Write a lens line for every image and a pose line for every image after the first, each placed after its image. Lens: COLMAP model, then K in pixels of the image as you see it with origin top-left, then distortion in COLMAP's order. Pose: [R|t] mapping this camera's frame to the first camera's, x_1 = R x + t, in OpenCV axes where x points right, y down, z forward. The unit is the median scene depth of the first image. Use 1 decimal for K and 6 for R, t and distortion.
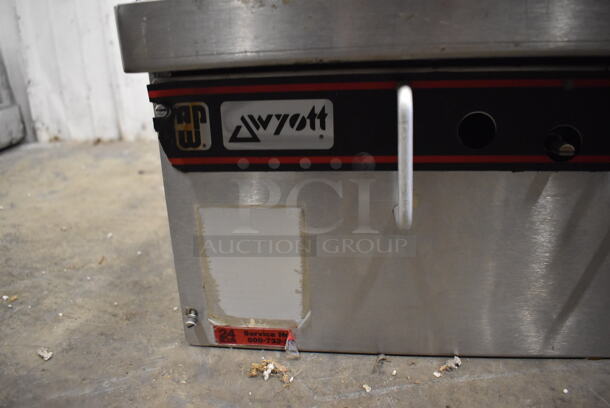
lens RADIAL K [[471.7, 0, 306.3], [0, 471.7, 202.0], [0, 0, 1]] dist [-0.101916, 0.019931]
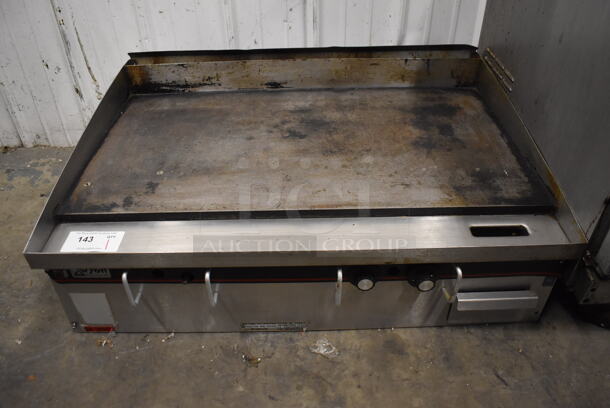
lens RADIAL K [[471.7, 0, 308.1], [0, 471.7, 203.4], [0, 0, 1]] dist [-0.101916, 0.019931]
pose [[0.987370, -0.063438, 0.145178, 0.722258], [0.015922, 0.951428, 0.307460, -1.167366], [-0.157631, -0.301265, 0.940421, -1.419002]]
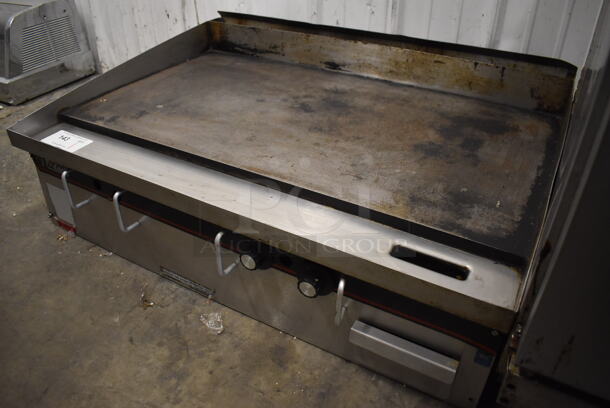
lens RADIAL K [[471.7, 0, 308.1], [0, 471.7, 204.3], [0, 0, 1]] dist [-0.101916, 0.019931]
pose [[0.929372, 0.253100, -0.268715, 2.017911], [-0.175158, 0.943132, 0.282528, -0.912935], [0.324942, -0.215506, 0.920853, -1.116845]]
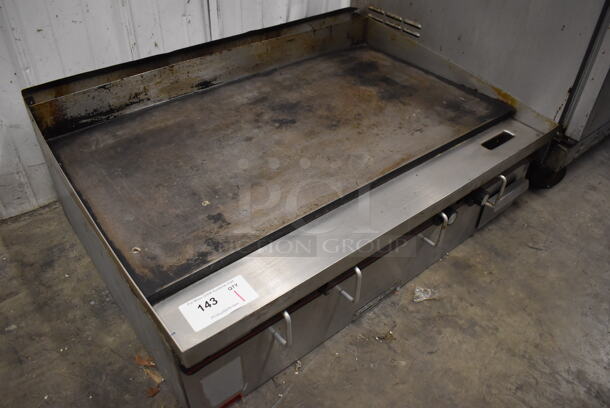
lens RADIAL K [[471.7, 0, 307.2], [0, 471.7, 202.1], [0, 0, 1]] dist [-0.101916, 0.019931]
pose [[0.672693, -0.406106, 0.618516, -0.792568], [0.189672, 0.902633, 0.386365, -1.309717], [-0.715198, -0.142589, 0.684222, -0.599170]]
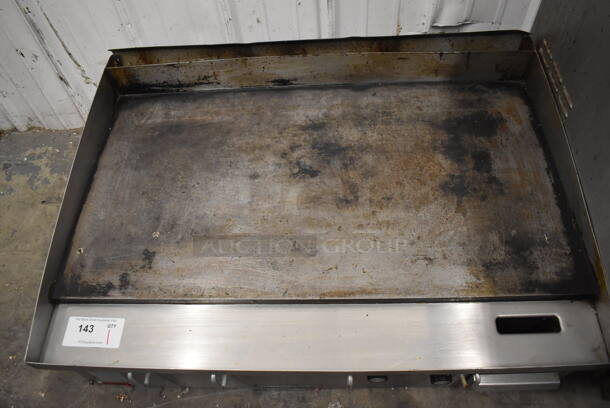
lens RADIAL K [[471.7, 0, 308.0], [0, 471.7, 201.0], [0, 0, 1]] dist [-0.101916, 0.019931]
pose [[0.992537, -0.106930, 0.058620, 0.947079], [0.053544, 0.814046, 0.578327, -2.036188], [-0.109560, -0.570872, 0.813696, -0.673920]]
